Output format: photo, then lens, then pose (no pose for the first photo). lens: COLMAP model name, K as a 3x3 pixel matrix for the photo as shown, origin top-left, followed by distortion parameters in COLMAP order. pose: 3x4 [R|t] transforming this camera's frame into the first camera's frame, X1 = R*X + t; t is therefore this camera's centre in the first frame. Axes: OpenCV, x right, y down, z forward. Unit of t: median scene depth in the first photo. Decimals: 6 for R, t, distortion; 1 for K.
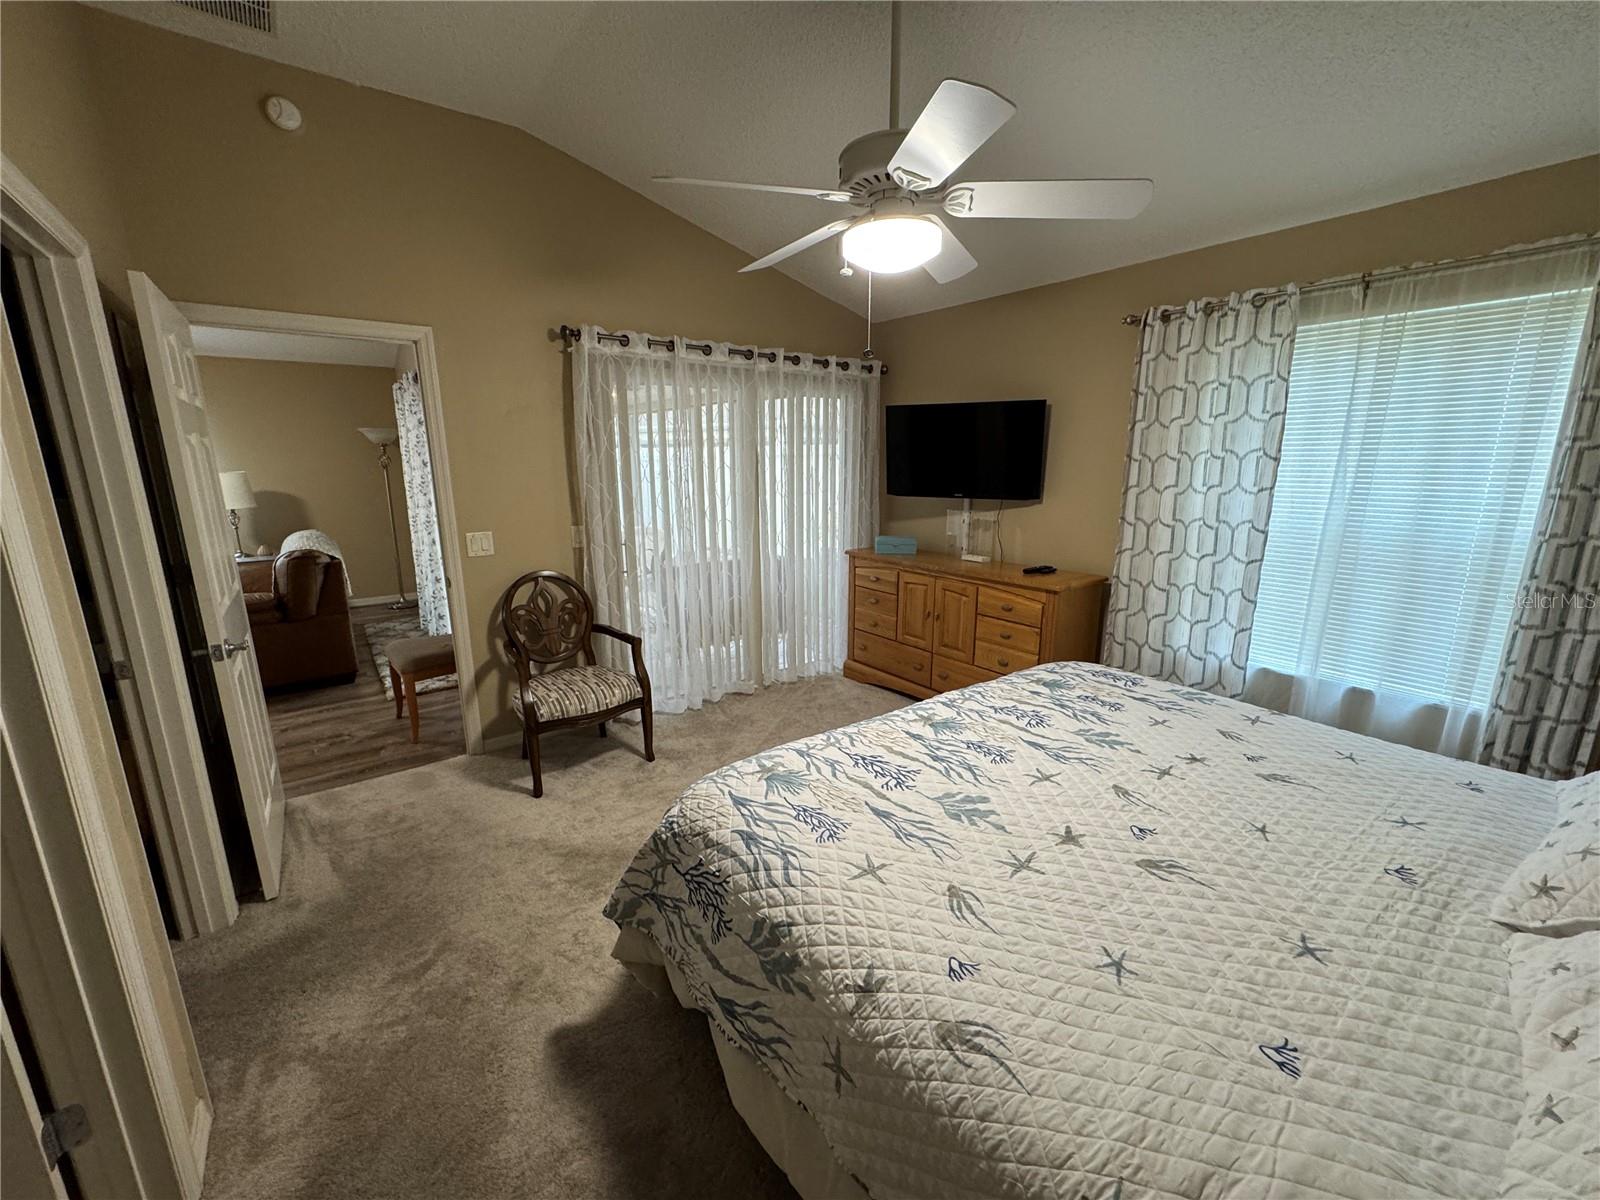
lens RADIAL K [[637.0, 0, 795.5], [0, 637.0, 599.3], [0, 0, 1]] dist [-0.001041, 0.000023]
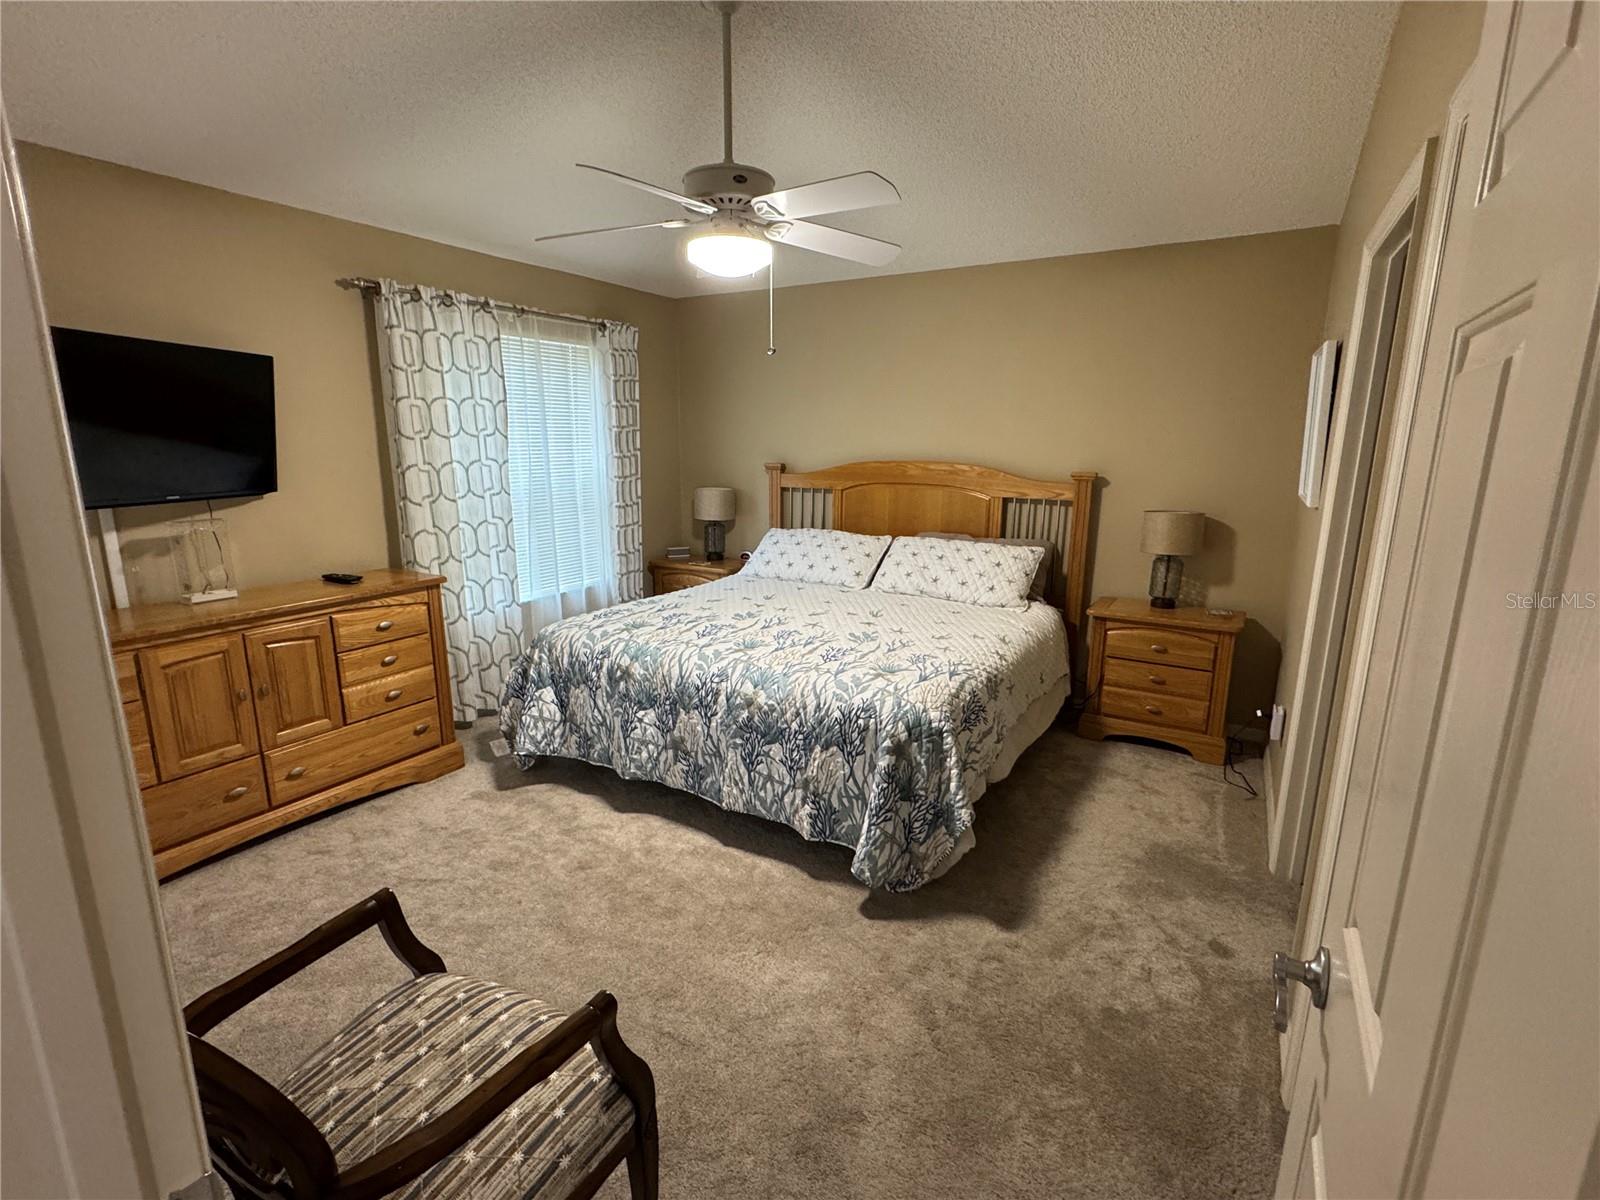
lens RADIAL K [[750.0, 0, 797.4], [0, 750.0, 600.2], [0, 0, 1]] dist [-0.002652, 0.000223]
pose [[-0.380274, -0.194437, 0.904205, -1.288038], [0.198489, 0.937715, 0.285119, -0.333338], [-0.903324, 0.287898, -0.317994, 1.537131]]
